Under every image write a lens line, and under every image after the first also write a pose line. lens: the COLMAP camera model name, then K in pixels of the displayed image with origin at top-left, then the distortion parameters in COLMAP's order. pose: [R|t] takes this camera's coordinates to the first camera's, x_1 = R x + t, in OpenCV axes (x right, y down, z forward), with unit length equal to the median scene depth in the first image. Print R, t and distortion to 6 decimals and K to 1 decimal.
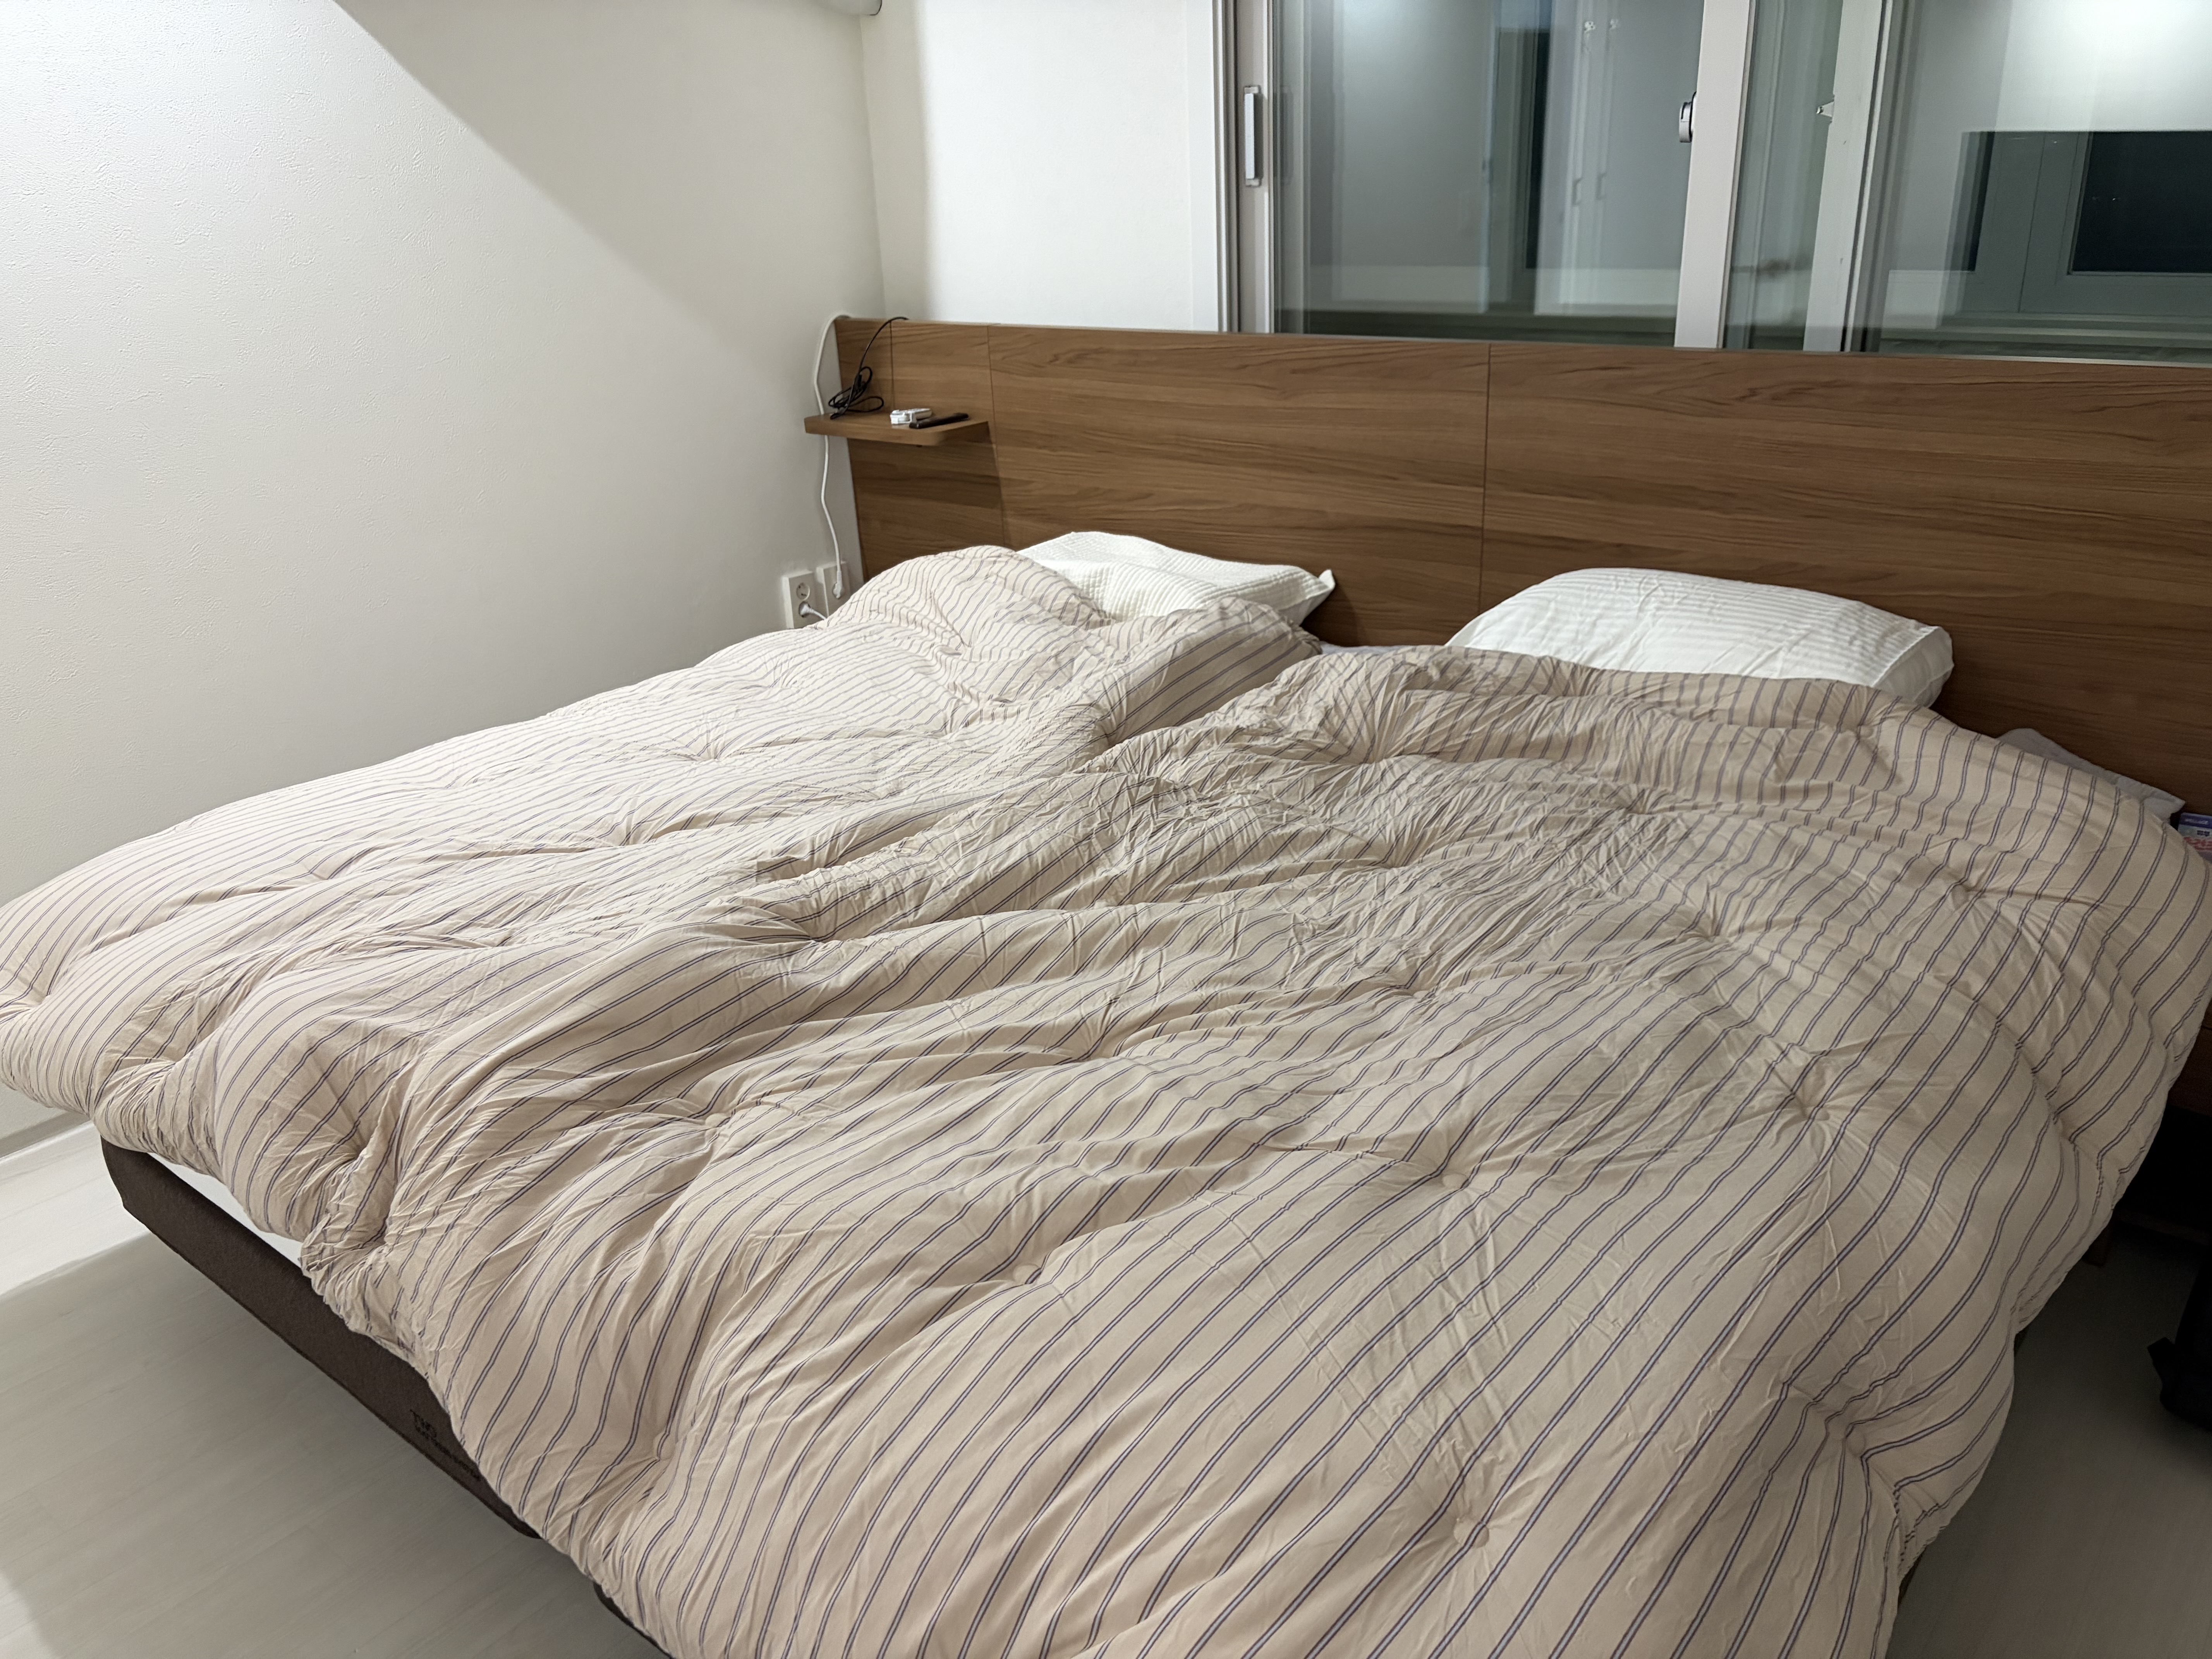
lens RADIAL K [[1766.8, 0, 1082.8], [0, 1766.8, 847.2], [0, 0, 1]] dist [0.011086, -0.008763]
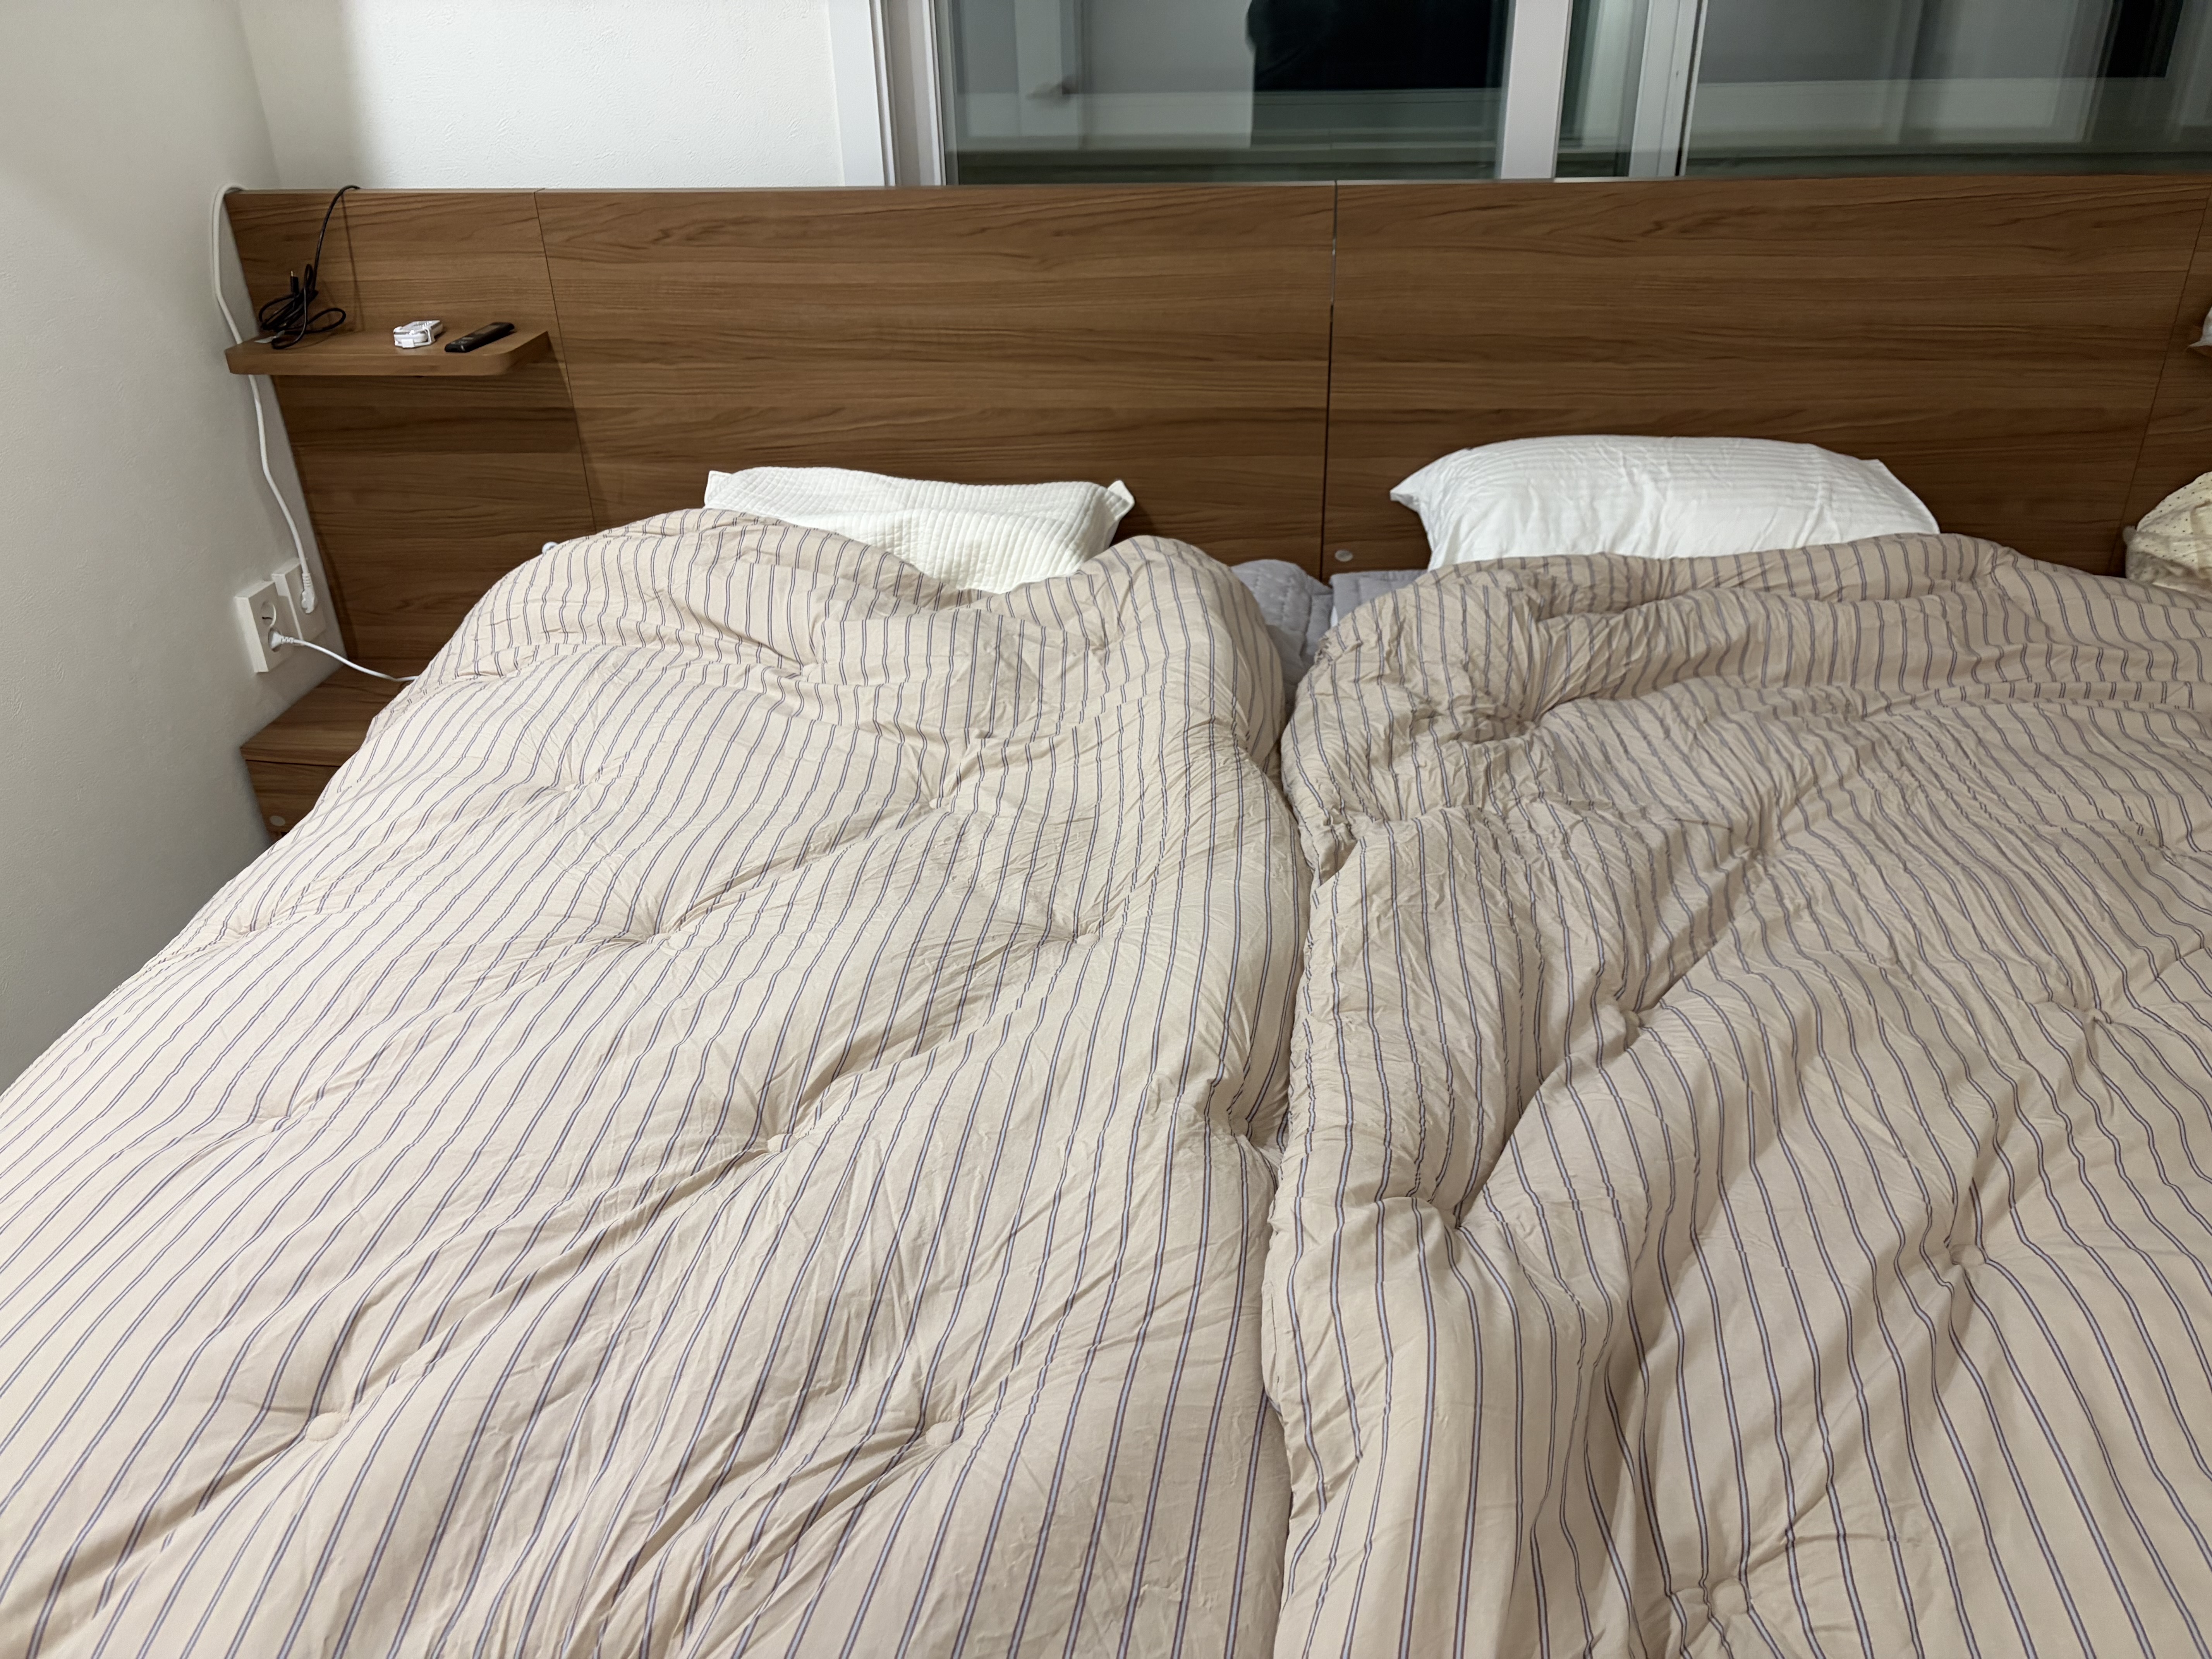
lens RADIAL K [[1766.8, 0, 1099.7], [0, 1766.8, 809.8], [0, 0, 1]] dist [0.011086, -0.008763]
pose [[0.815291, -0.233378, 0.529938, -0.436030], [0.199256, 0.972365, 0.121668, -0.146438], [-0.543688, 0.006398, 0.839263, 0.437203]]
